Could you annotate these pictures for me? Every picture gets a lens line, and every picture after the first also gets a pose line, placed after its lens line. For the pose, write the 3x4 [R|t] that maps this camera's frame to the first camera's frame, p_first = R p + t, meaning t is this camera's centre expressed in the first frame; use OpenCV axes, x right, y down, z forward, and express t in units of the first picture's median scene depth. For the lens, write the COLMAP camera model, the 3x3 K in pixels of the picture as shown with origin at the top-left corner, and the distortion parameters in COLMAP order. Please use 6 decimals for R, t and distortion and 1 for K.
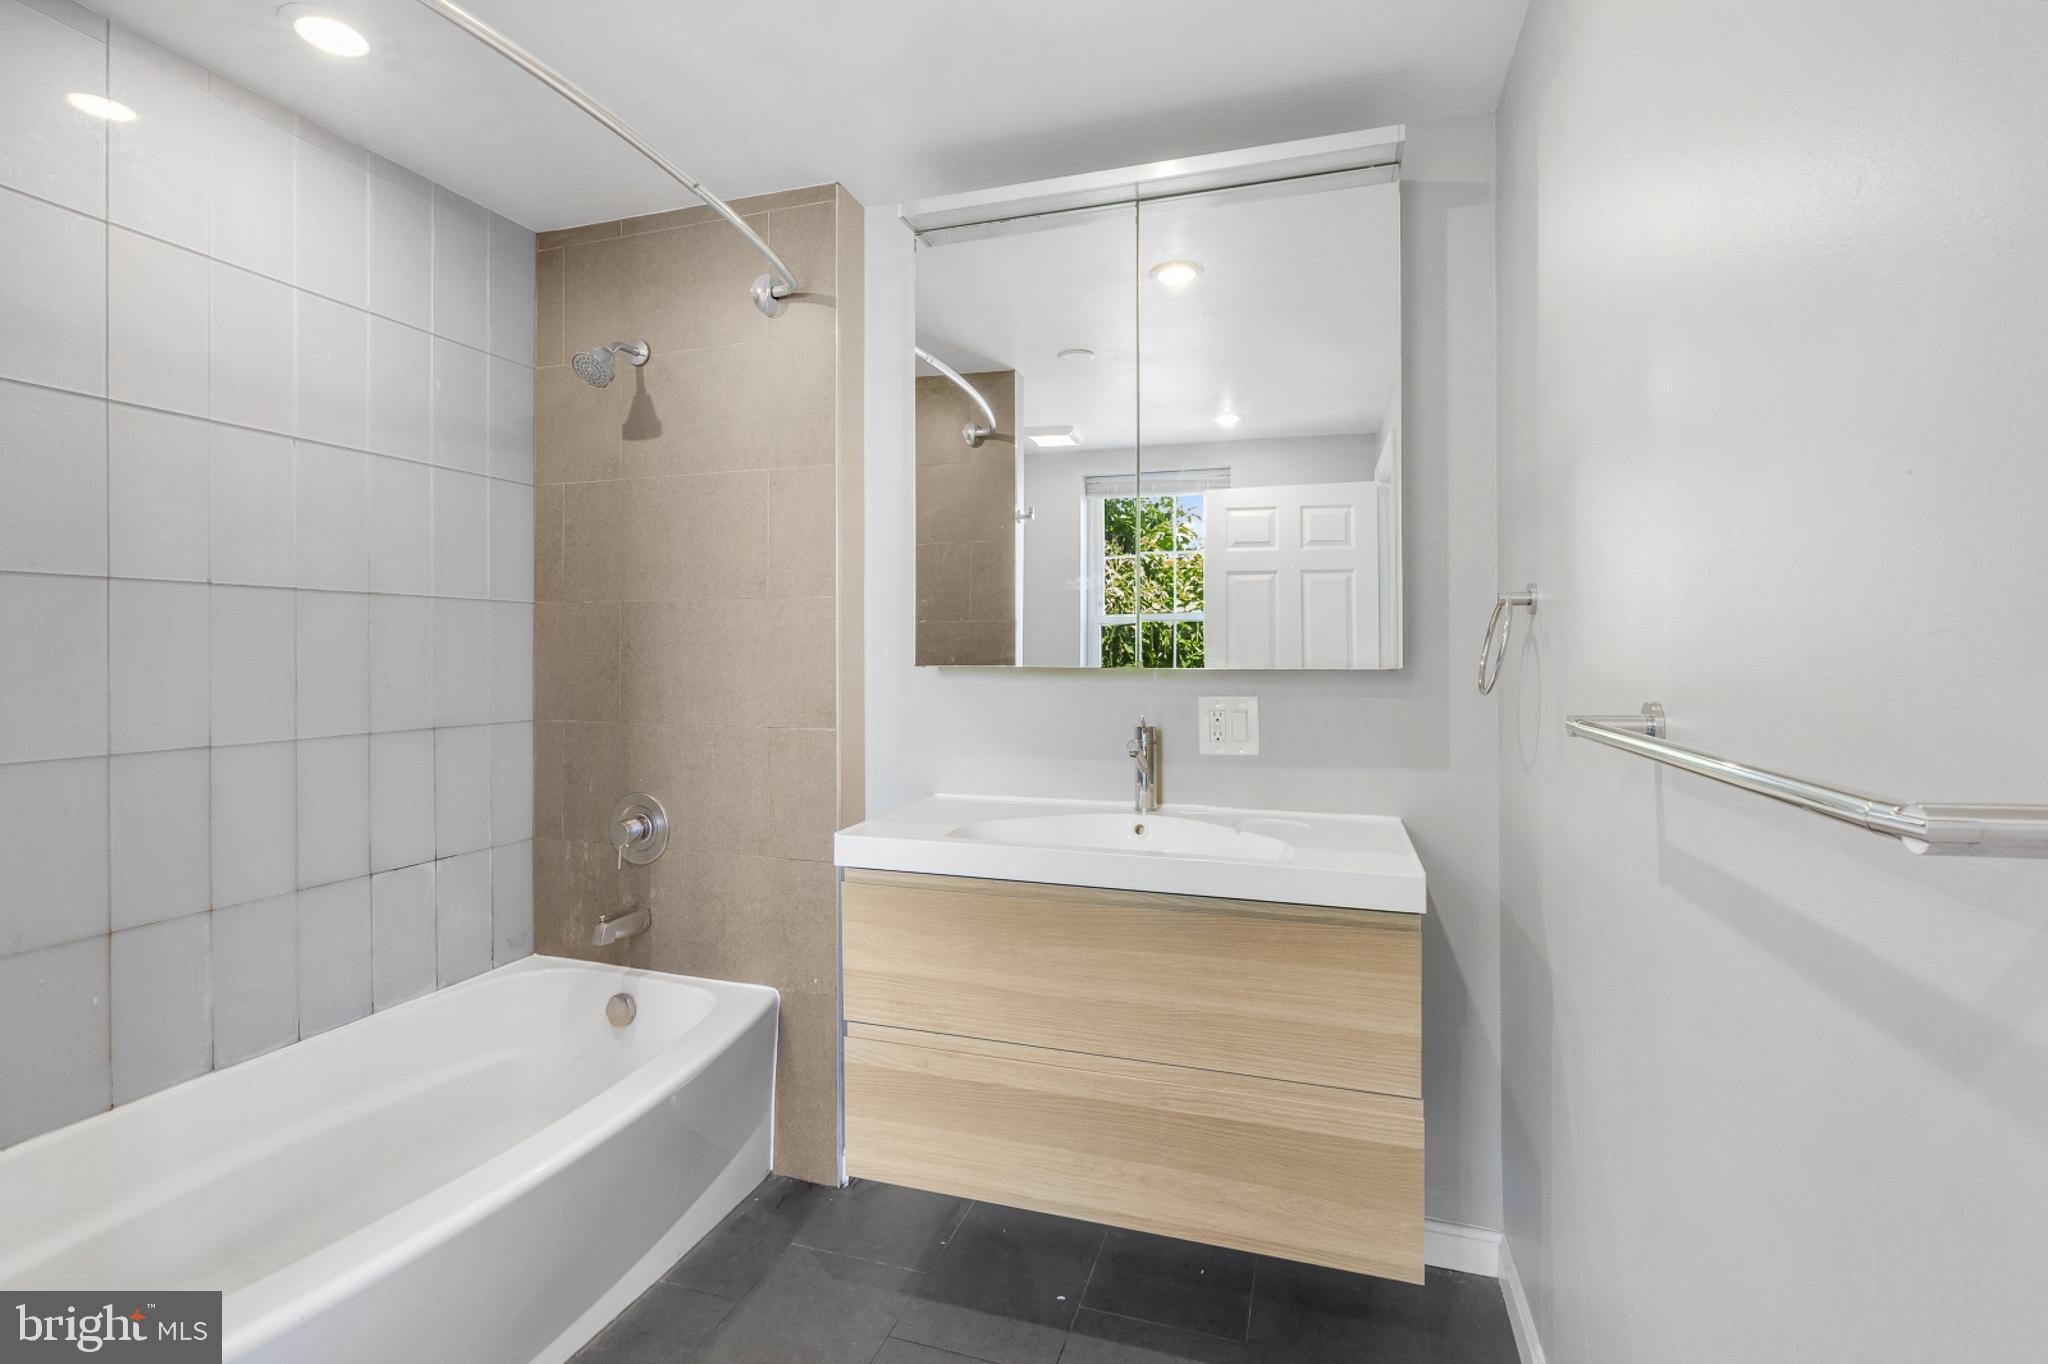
lens RADIAL K [[897.7, 0, 1052.8], [0, 897.7, 651.6], [0, 0, 1]] dist [0.000565, -0.000250]
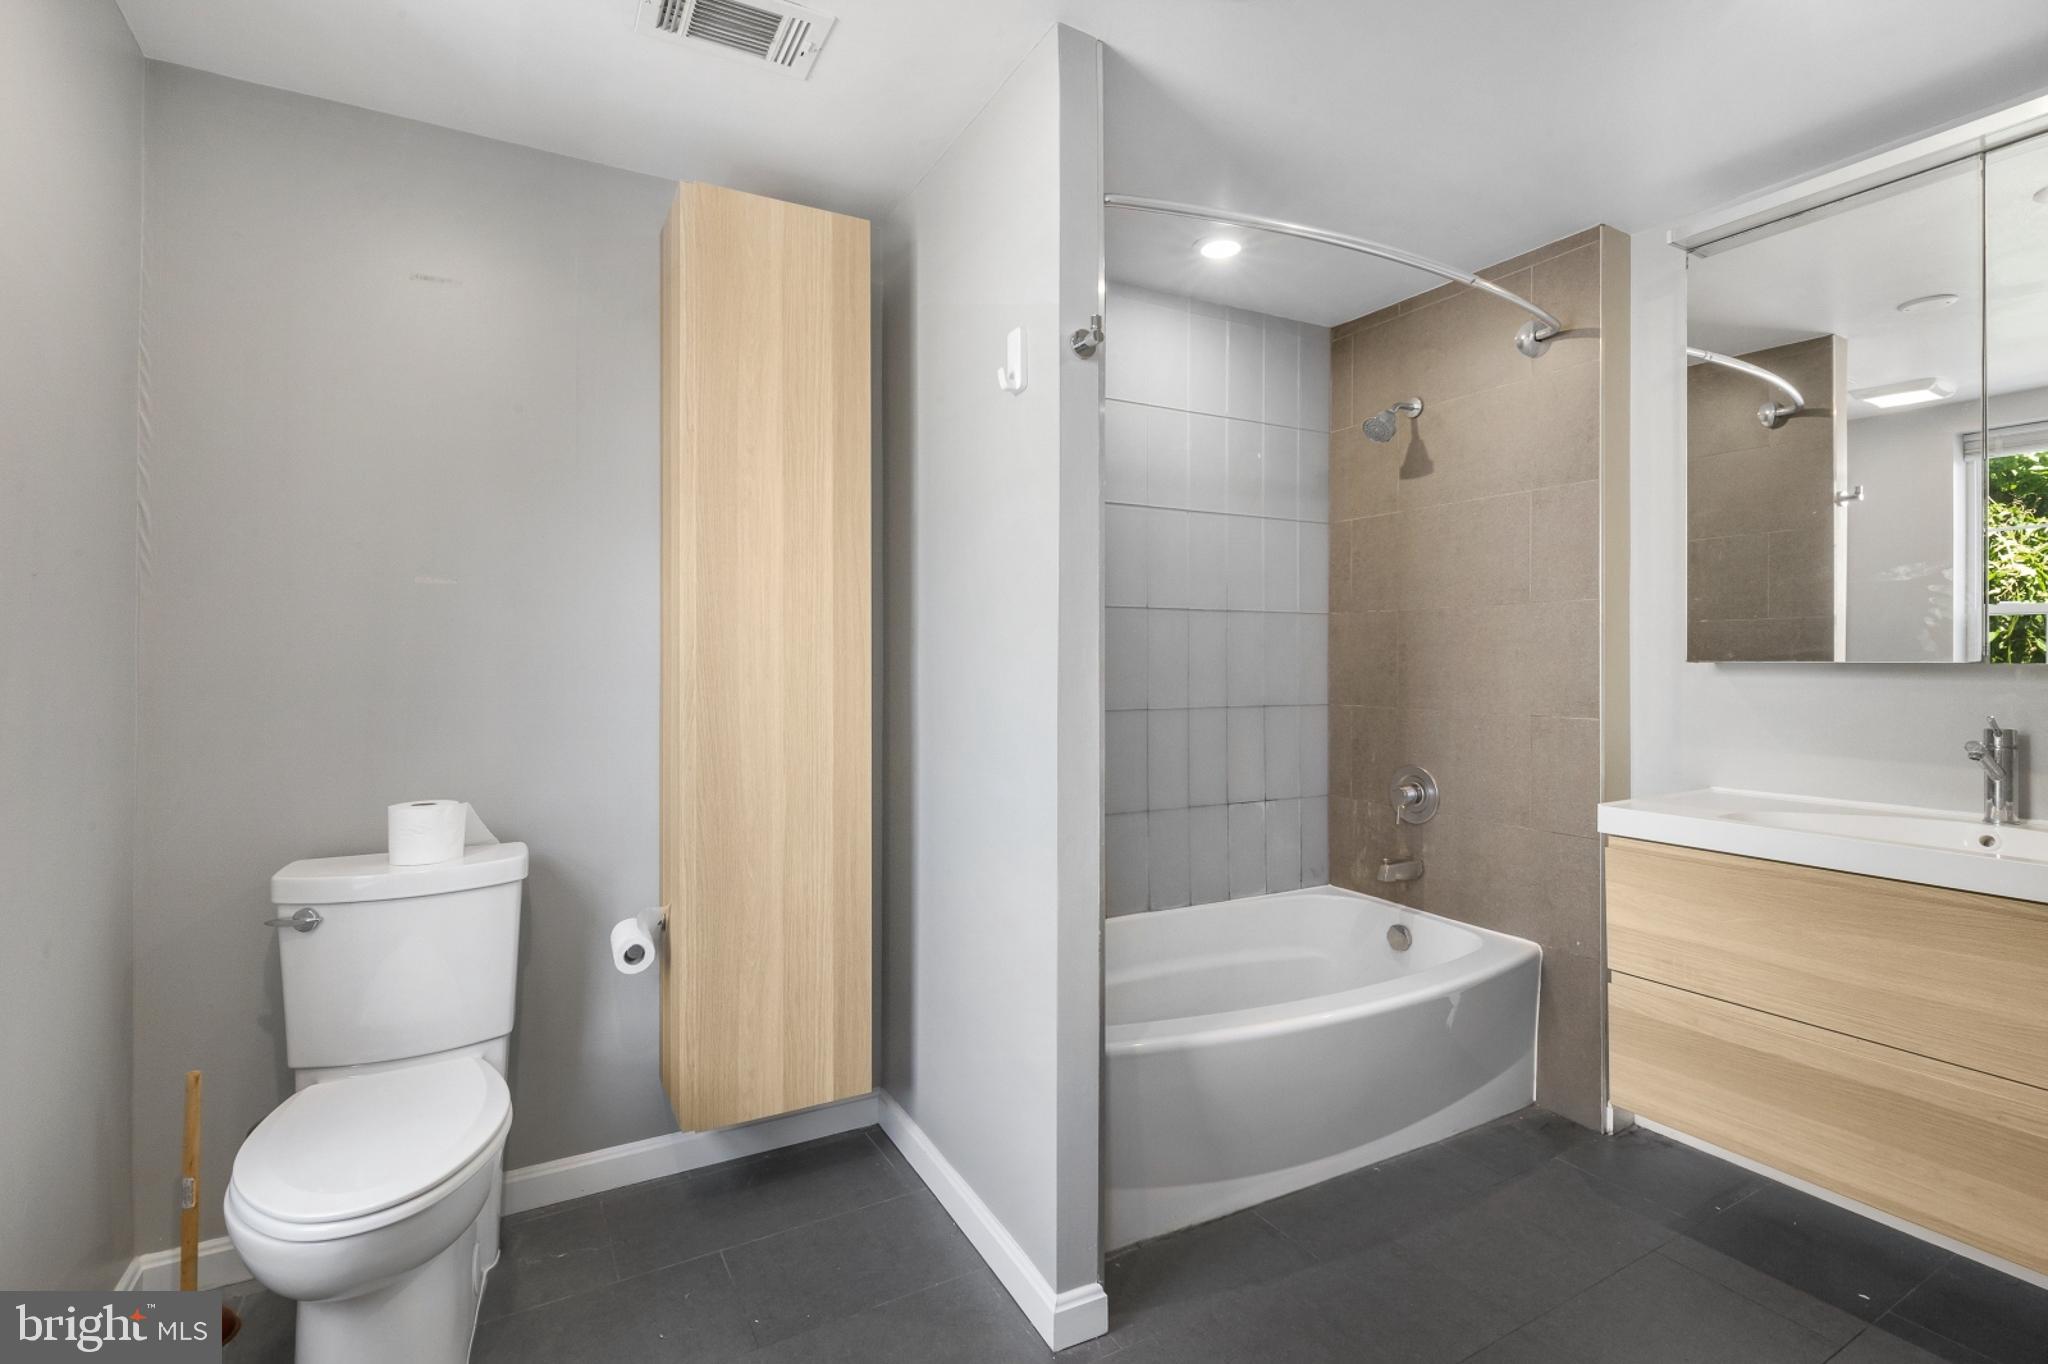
lens RADIAL K [[957.5, 0, 988.2], [0, 957.5, 652.9], [0, 0, 1]] dist [0.005401, 0.000189]
pose [[0.695912, -0.001777, -0.718125, 0.080617], [-0.005932, 0.999949, -0.008222, 0.018637], [0.718103, 0.009982, 0.695865, -0.350239]]
